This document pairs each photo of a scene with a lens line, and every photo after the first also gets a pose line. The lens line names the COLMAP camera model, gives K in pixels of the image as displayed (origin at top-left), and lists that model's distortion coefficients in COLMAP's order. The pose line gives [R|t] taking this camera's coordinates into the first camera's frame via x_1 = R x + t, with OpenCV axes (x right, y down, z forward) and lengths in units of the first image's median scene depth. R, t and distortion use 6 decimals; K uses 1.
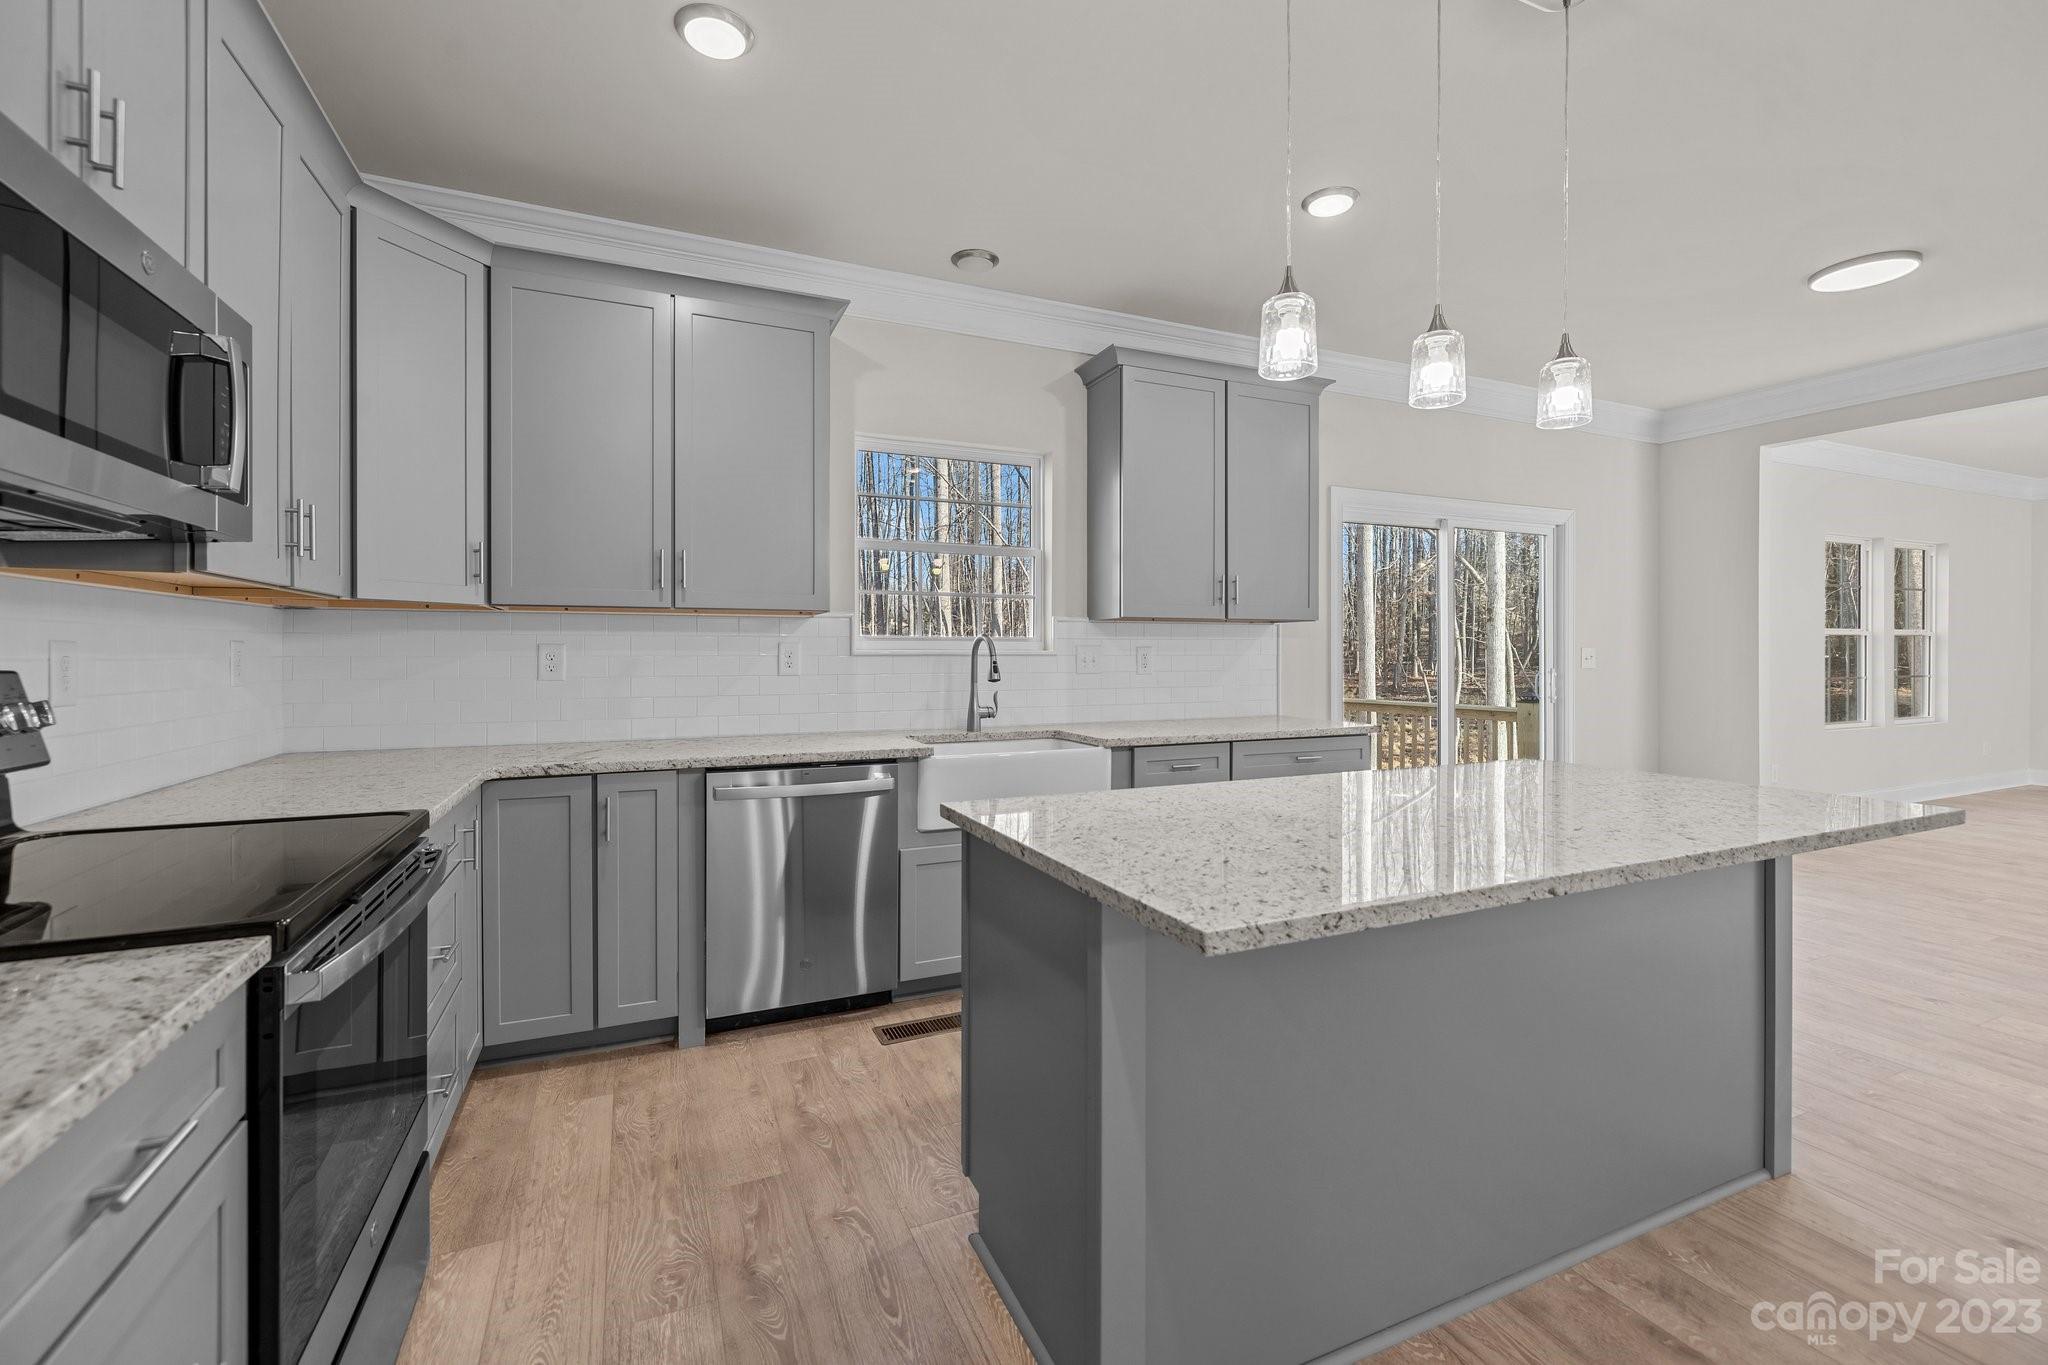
lens RADIAL K [[861.2, 0, 1019.0], [0, 861.2, 659.5], [0, 0, 1]] dist [0.000142, -0.000049]
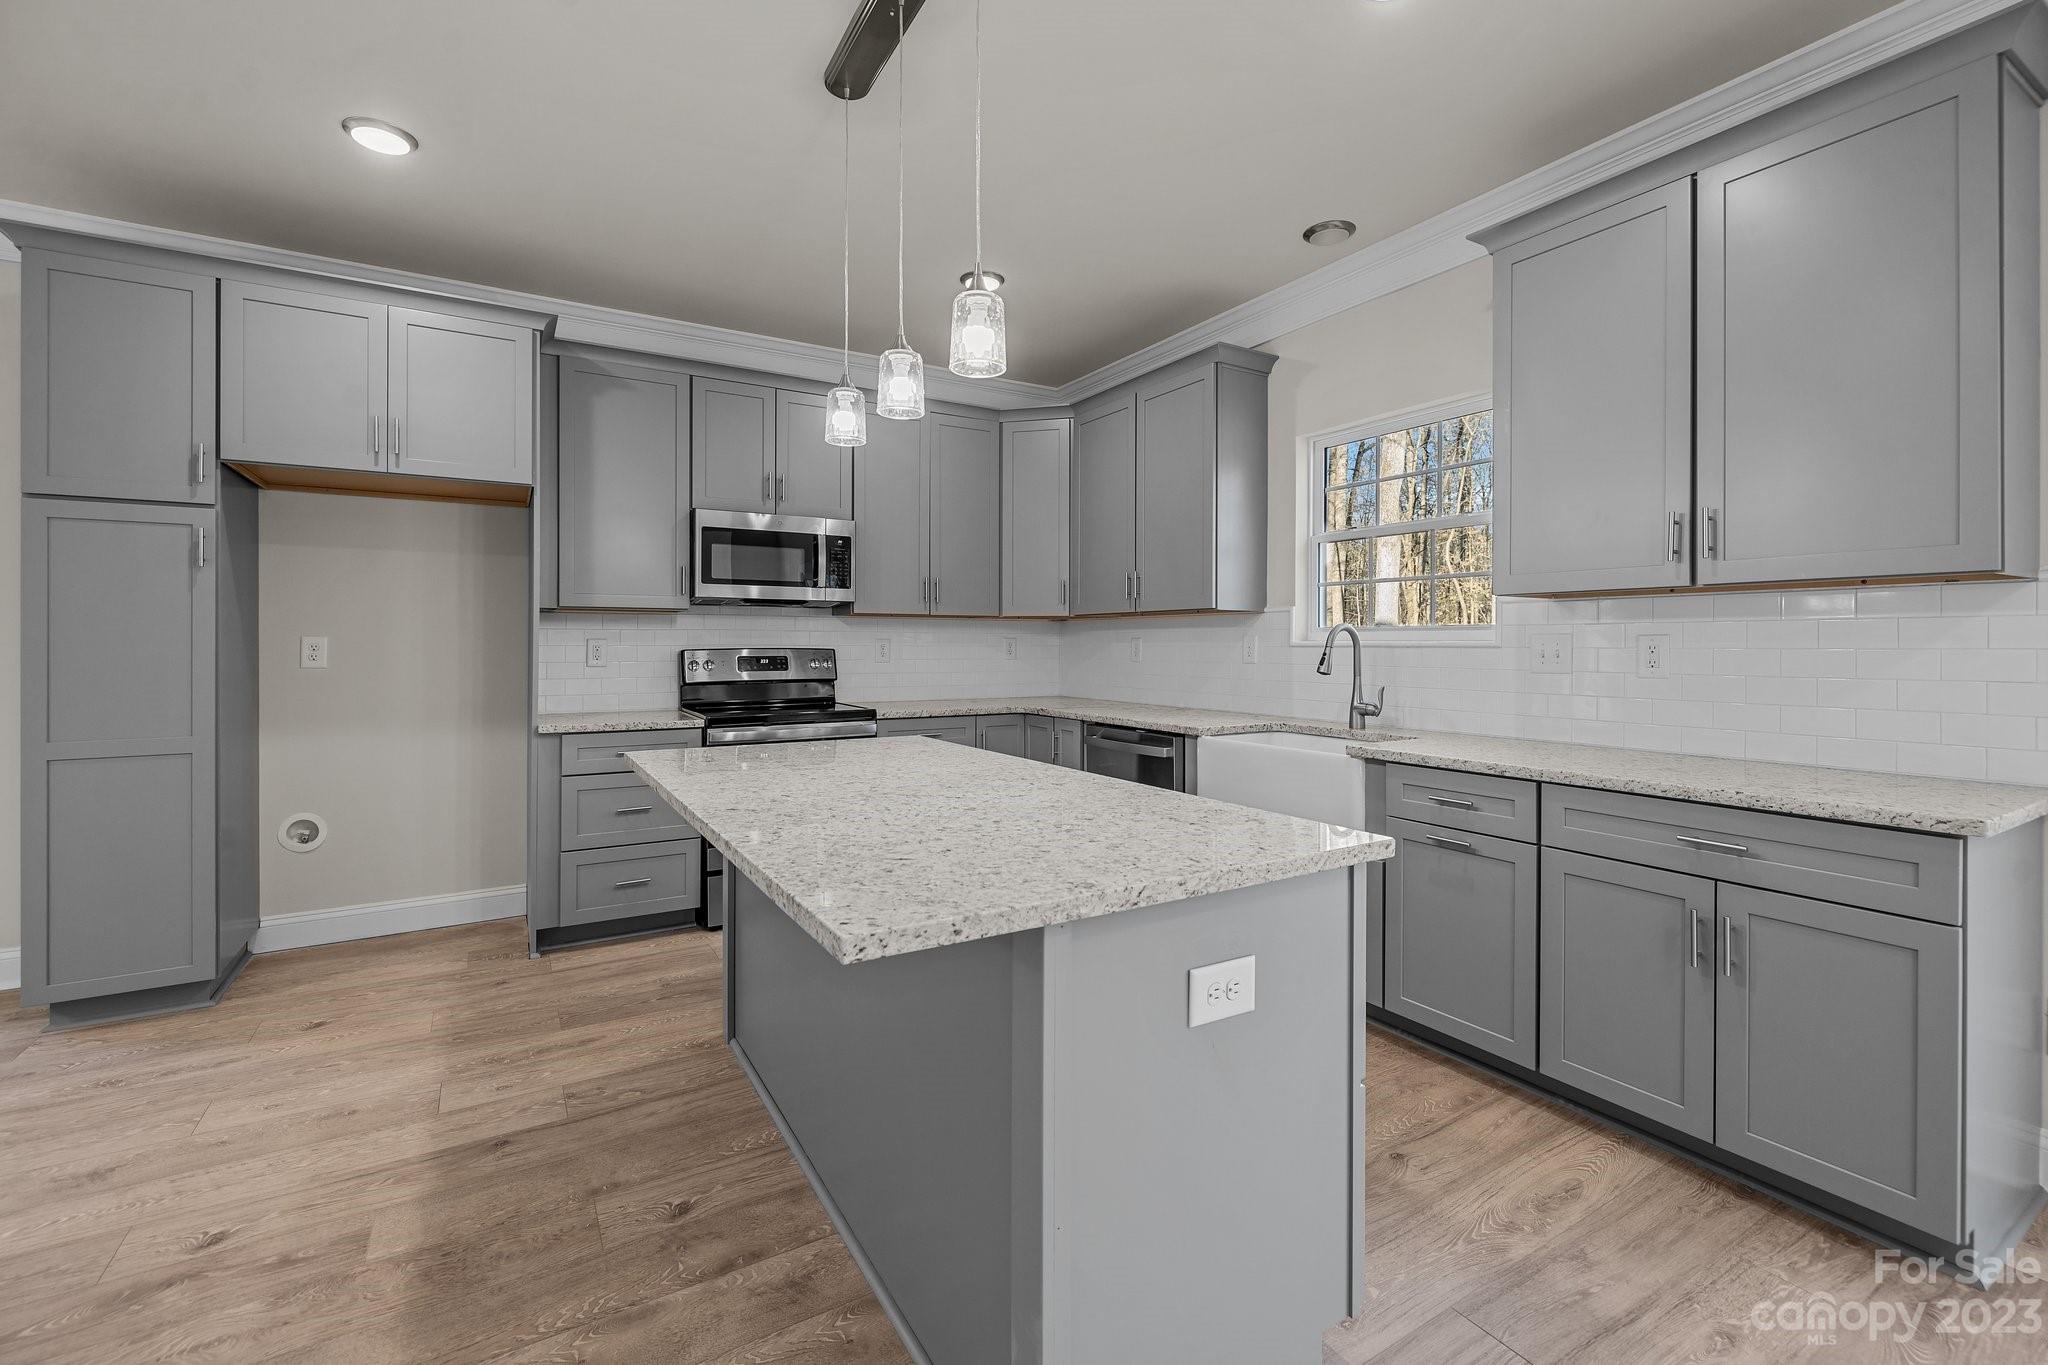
lens RADIAL K [[867.1, 0, 1021.8], [0, 867.1, 646.1], [0, 0, 1]] dist [0.000442, 0.000053]
pose [[0.125315, 0.002047, -0.992115, 1.091828], [-0.010179, 0.999948, 0.000777, -0.003430], [0.992065, 0.010001, 0.125329, 0.692513]]
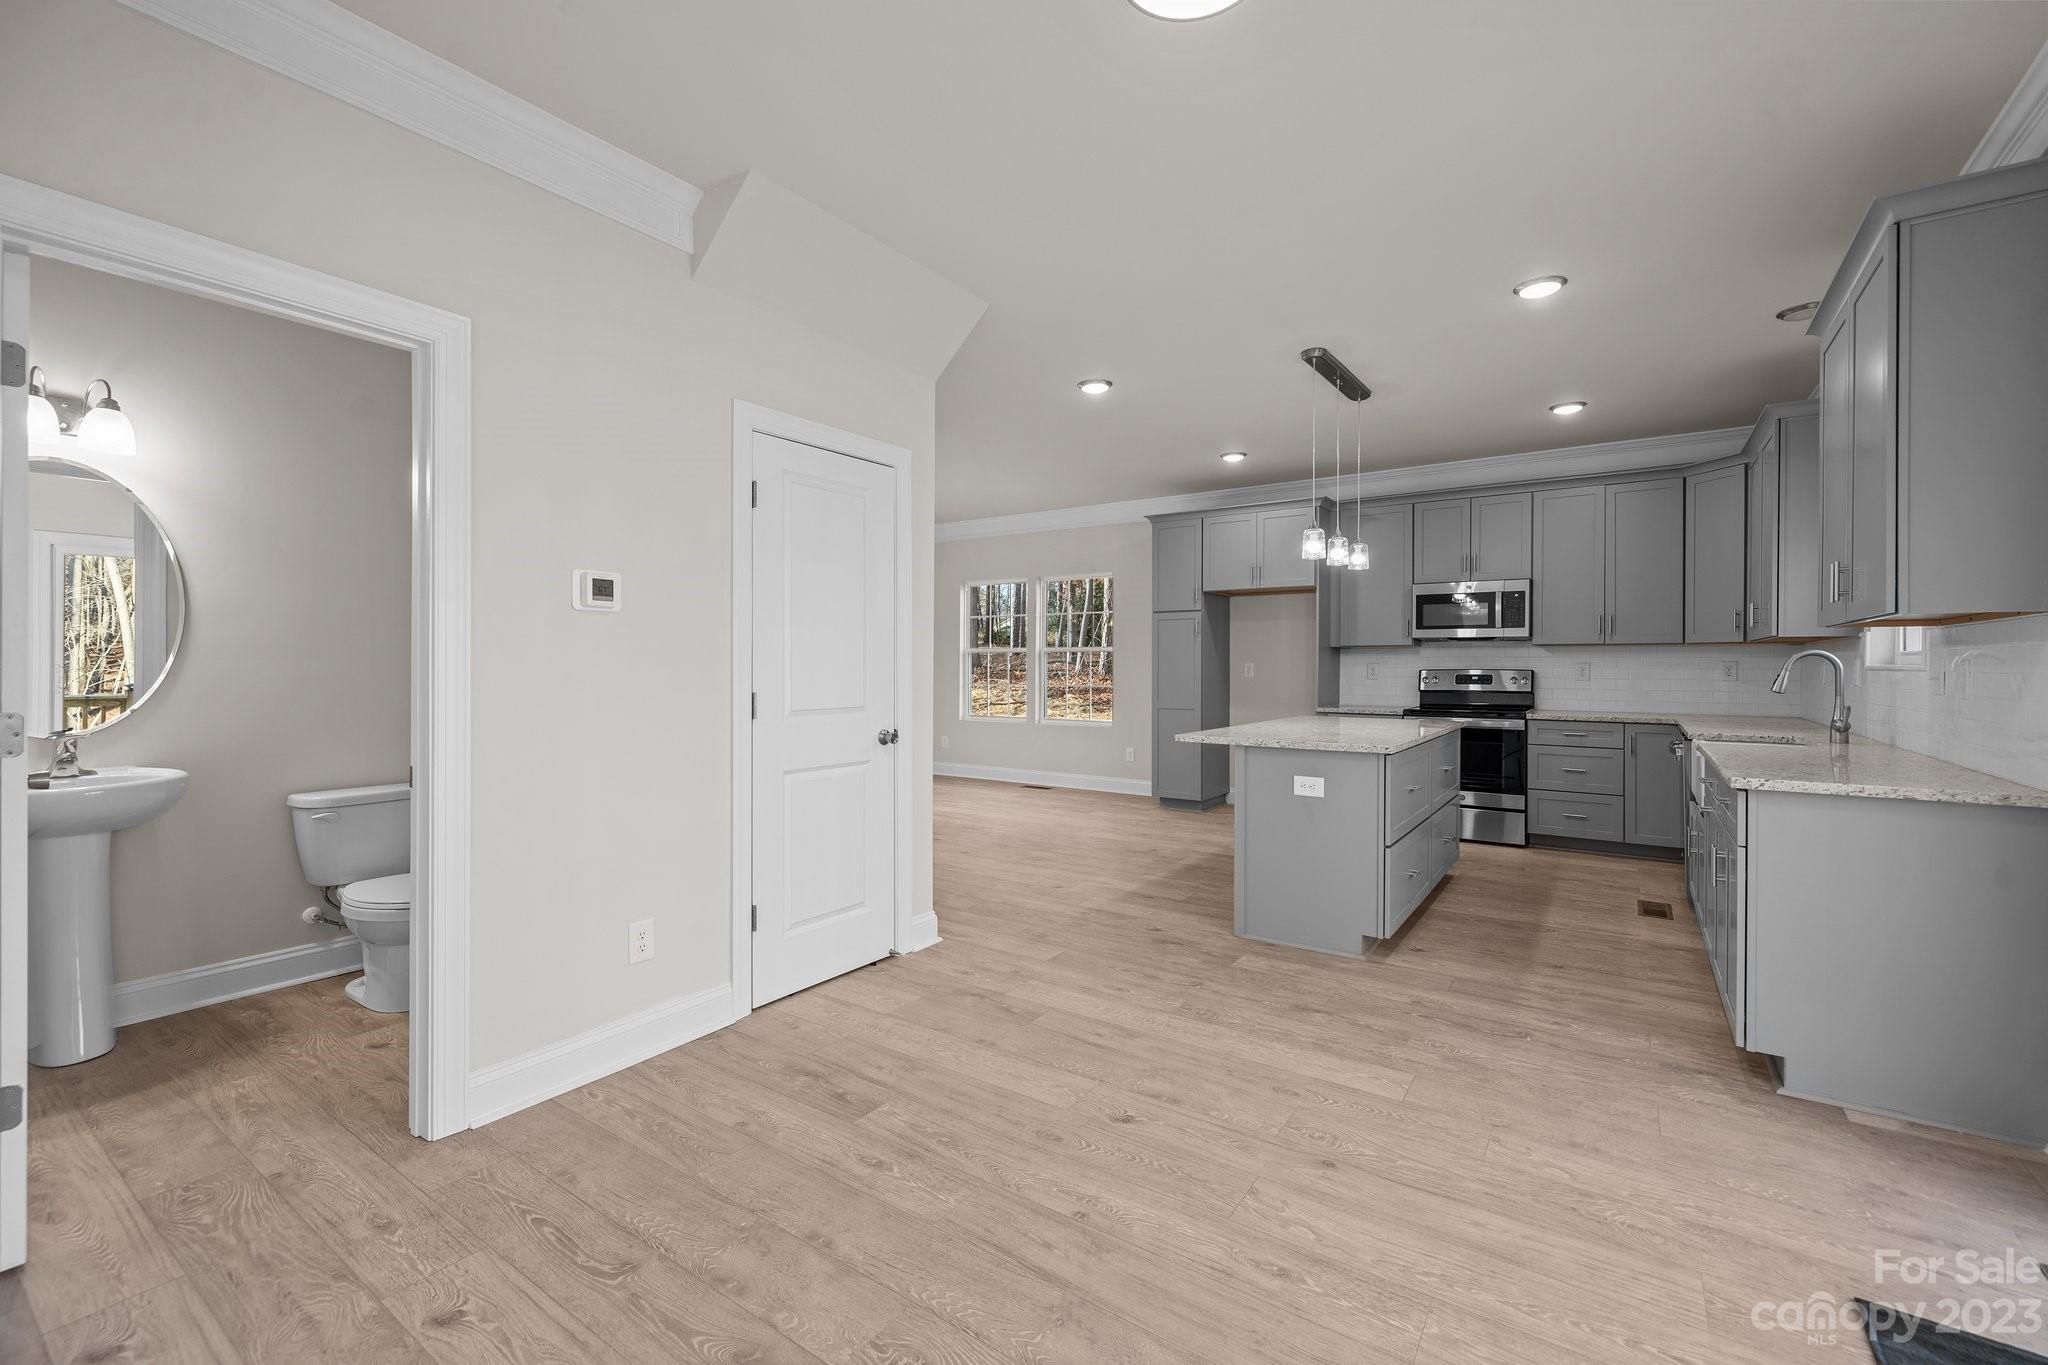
lens RADIAL K [[857.8, 0, 1027.2], [0, 857.8, 670.0], [0, 0, 1]] dist [-0.001498, -0.000077]
pose [[-0.853676, -0.000321, -0.520805, 1.729870], [-0.008075, 0.999888, 0.012619, -0.011565], [0.520742, 0.014978, -0.853582, 1.803449]]
